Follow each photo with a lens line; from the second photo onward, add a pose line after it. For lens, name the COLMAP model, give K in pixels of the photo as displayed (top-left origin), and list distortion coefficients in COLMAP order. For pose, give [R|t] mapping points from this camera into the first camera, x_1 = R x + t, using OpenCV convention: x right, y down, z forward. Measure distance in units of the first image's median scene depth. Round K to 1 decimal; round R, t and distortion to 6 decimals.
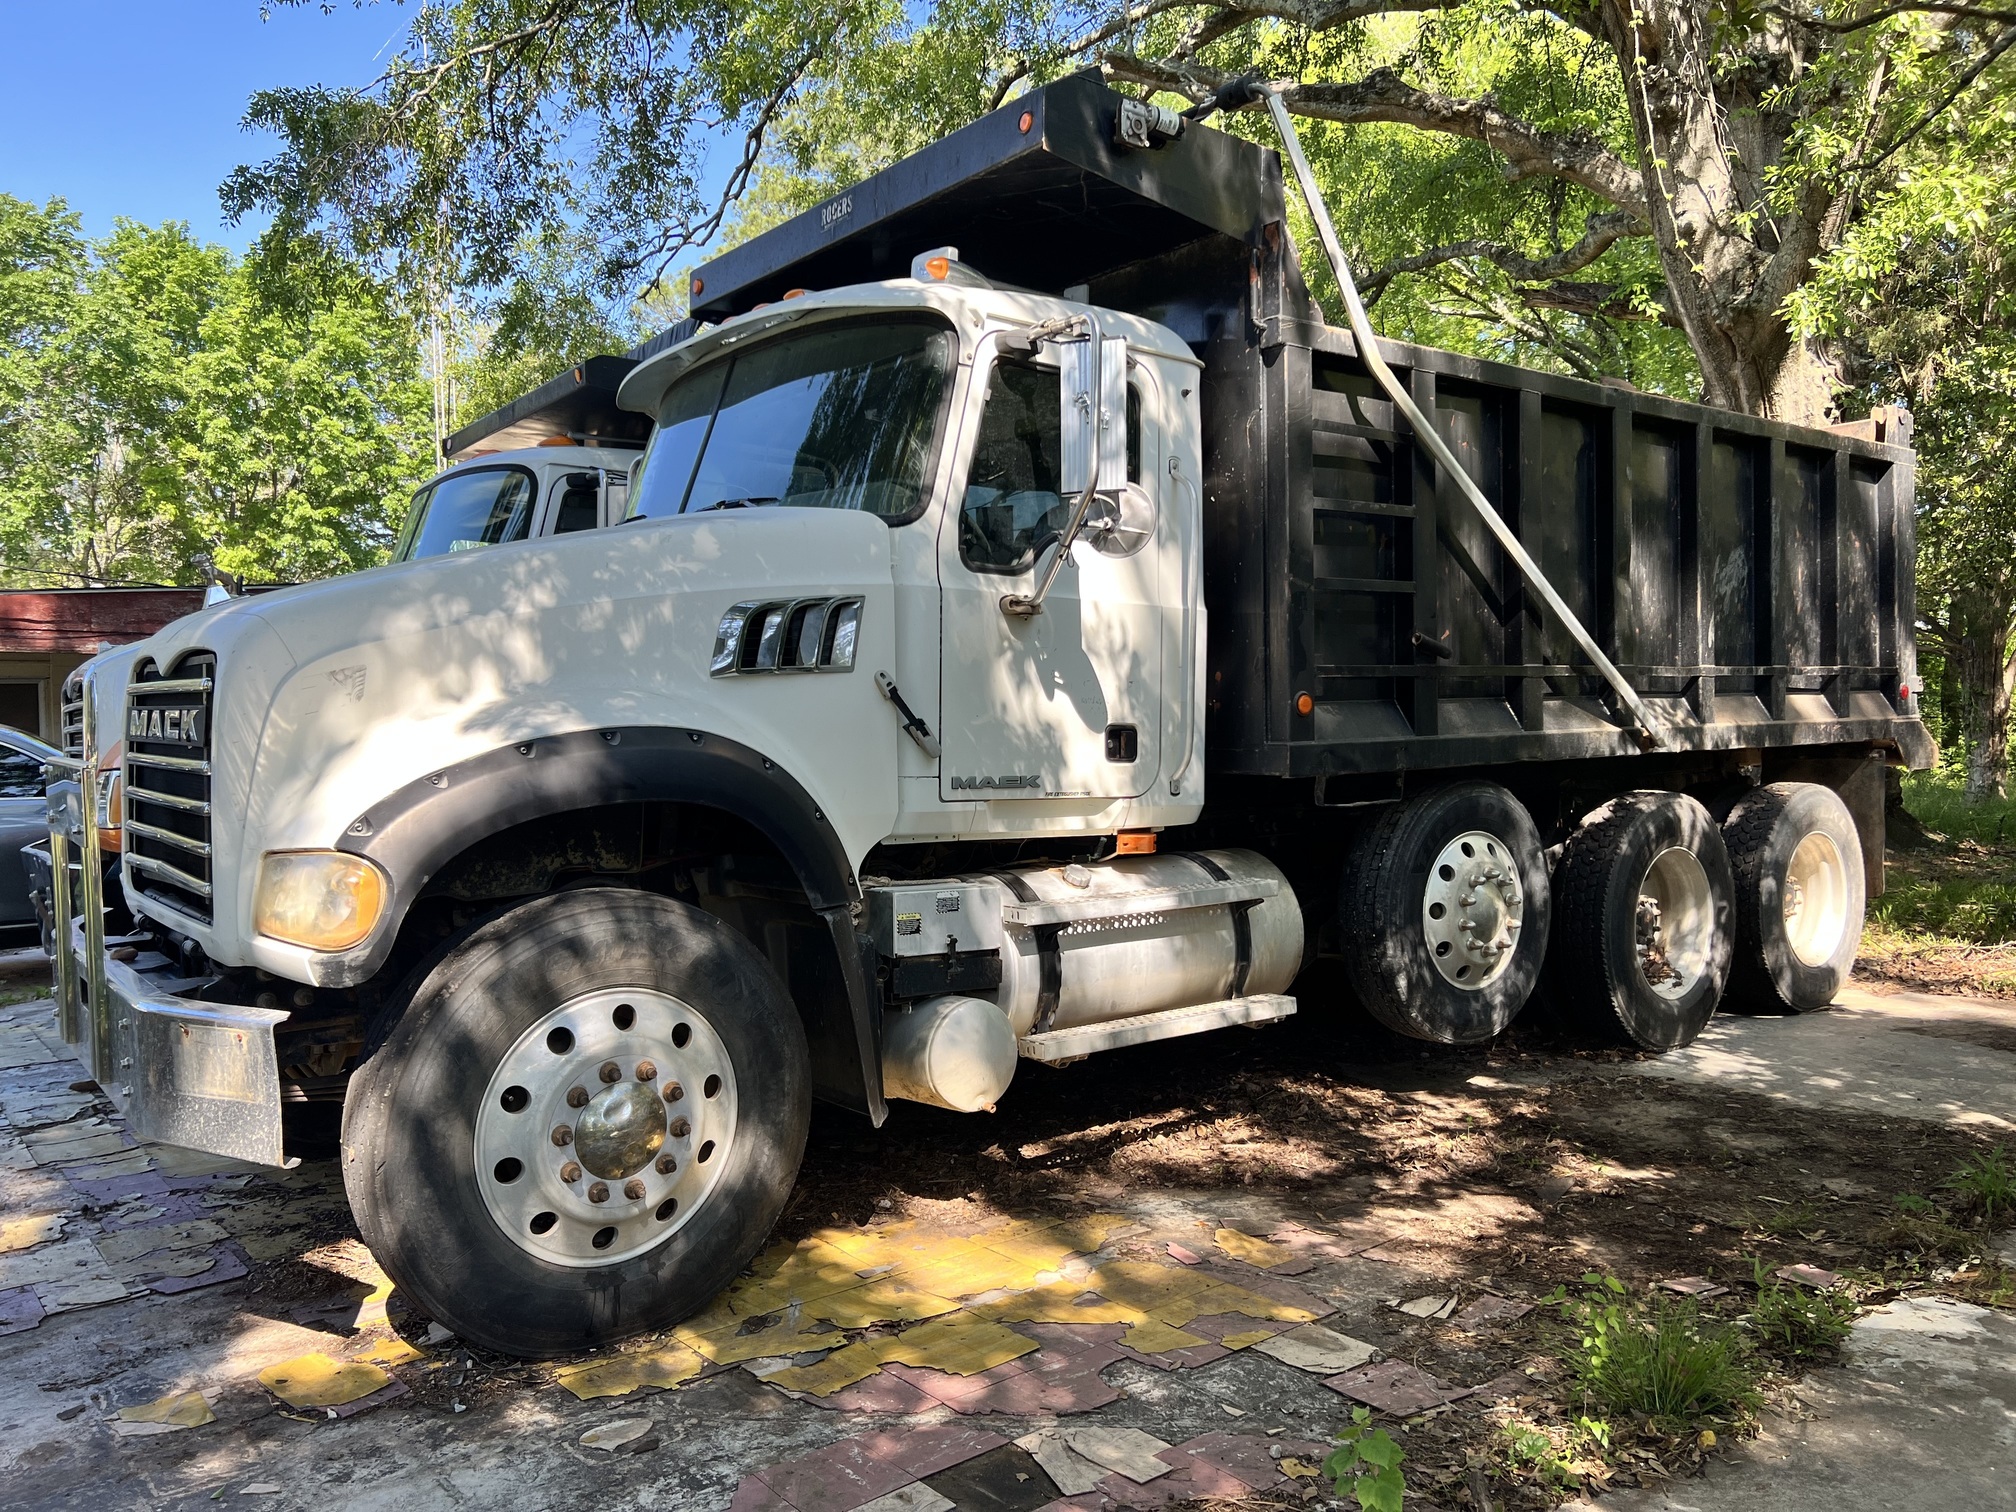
lens RADIAL K [[1535.3, 0, 1008.0], [0, 1535.3, 756.0], [0, 0, 1]] dist [0.058132, -0.060247]
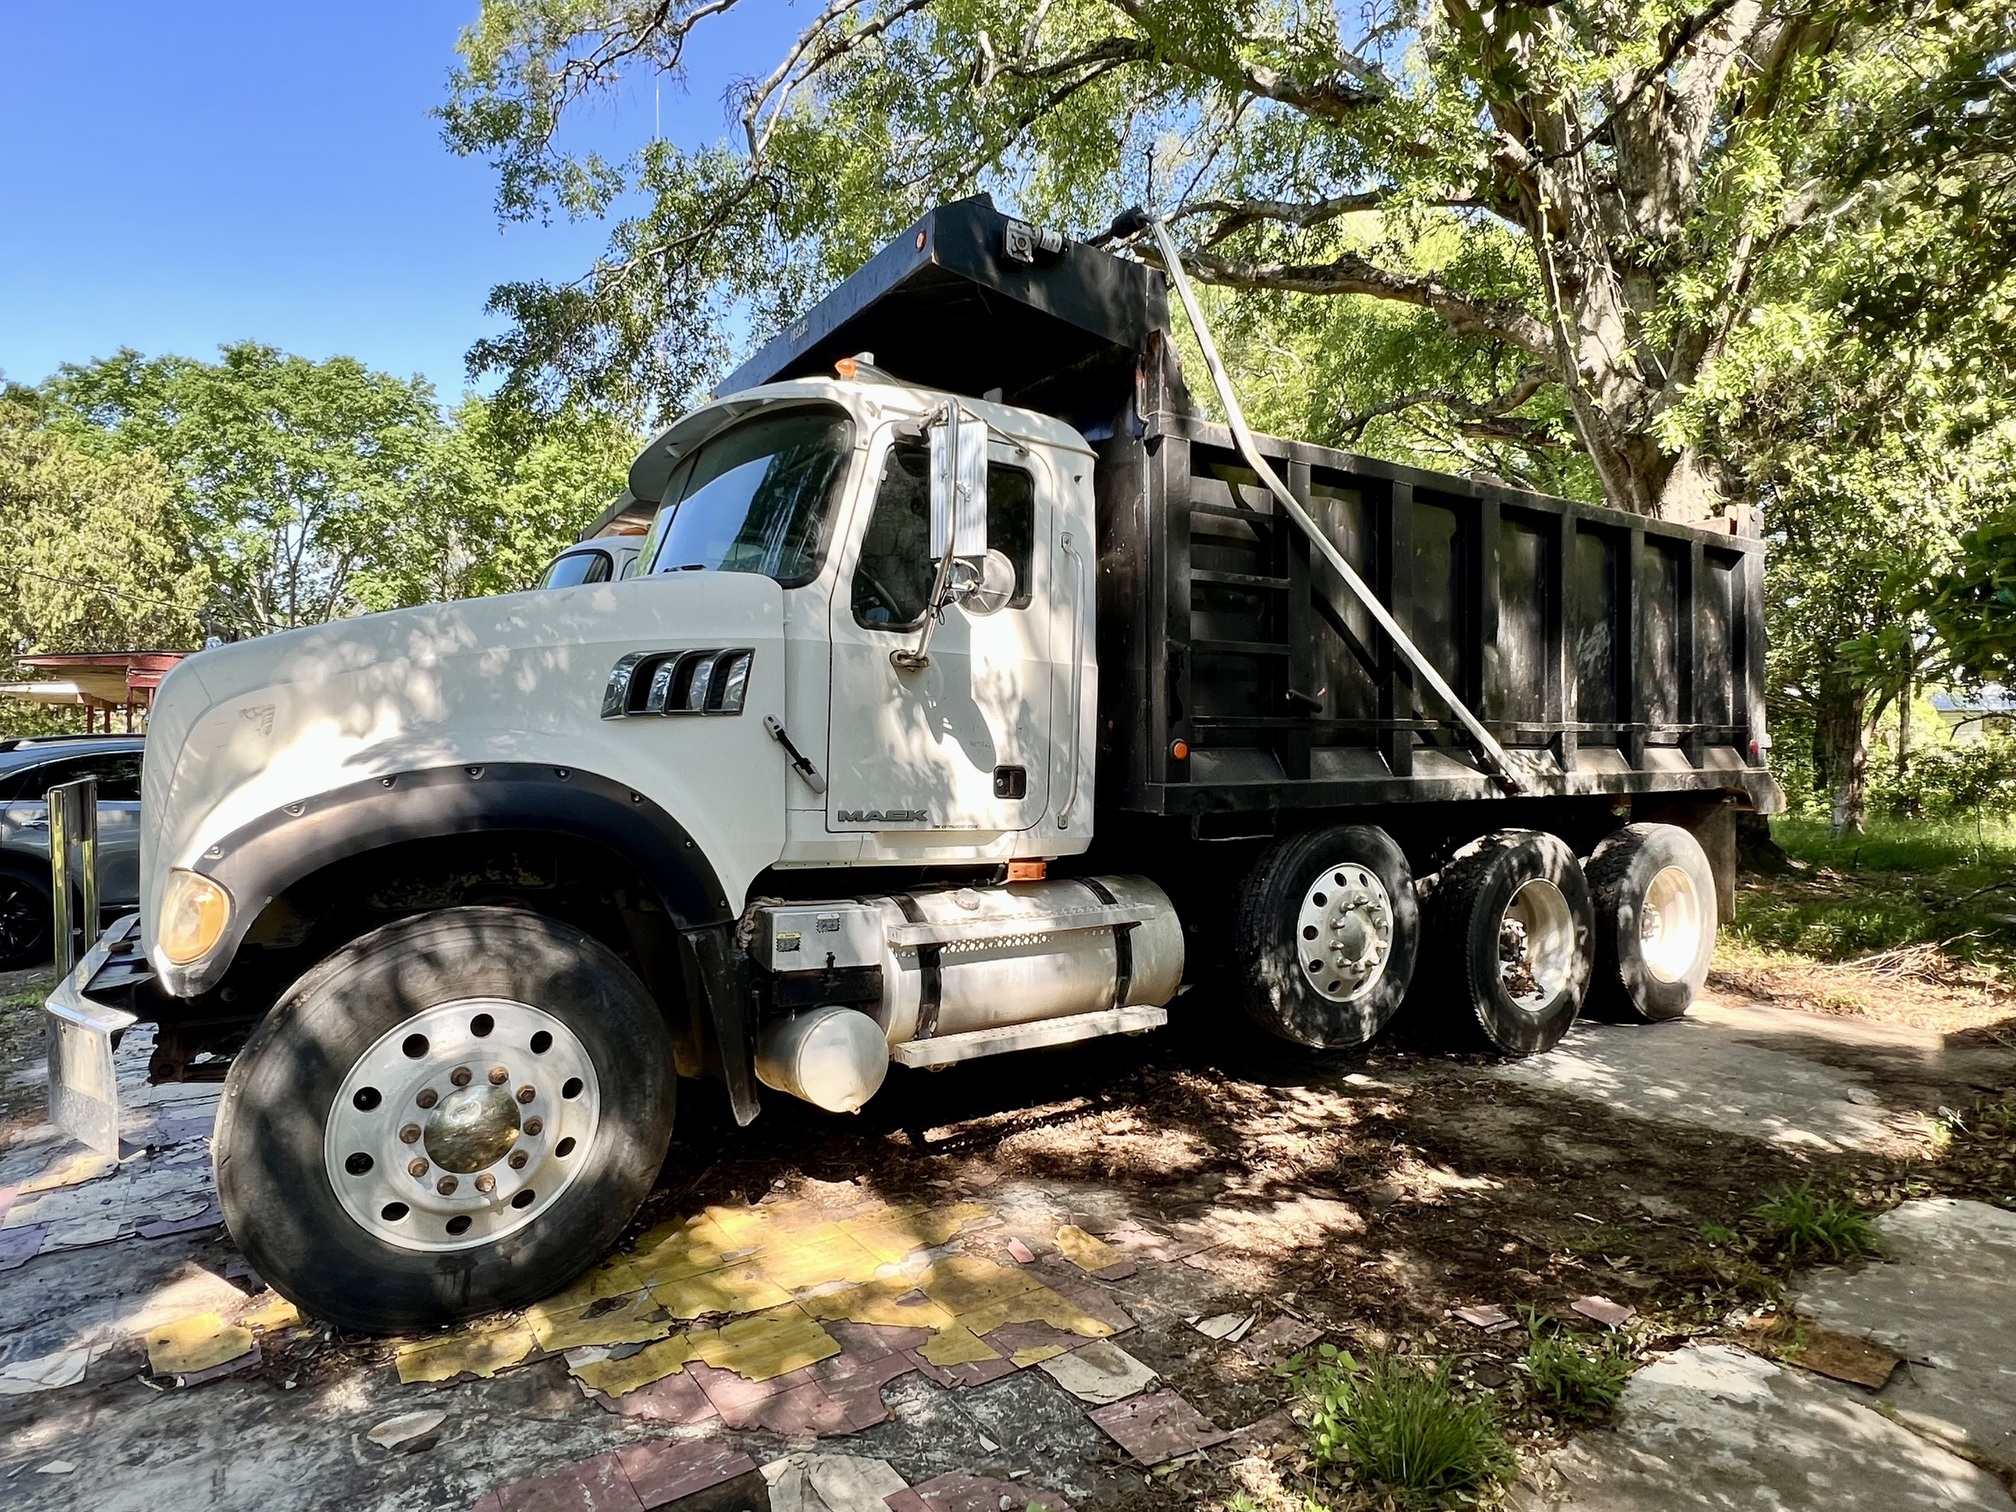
lens RADIAL K [[1123.8, 0, 1008.0], [0, 1123.8, 756.0], [0, 0, 1]] dist [-0.001243, 0.001402]
pose [[0.995926, 0.018161, -0.088325, 0.135490], [-0.019915, 0.999621, -0.019013, -0.011100], [0.087946, 0.020694, 0.995910, 0.159023]]
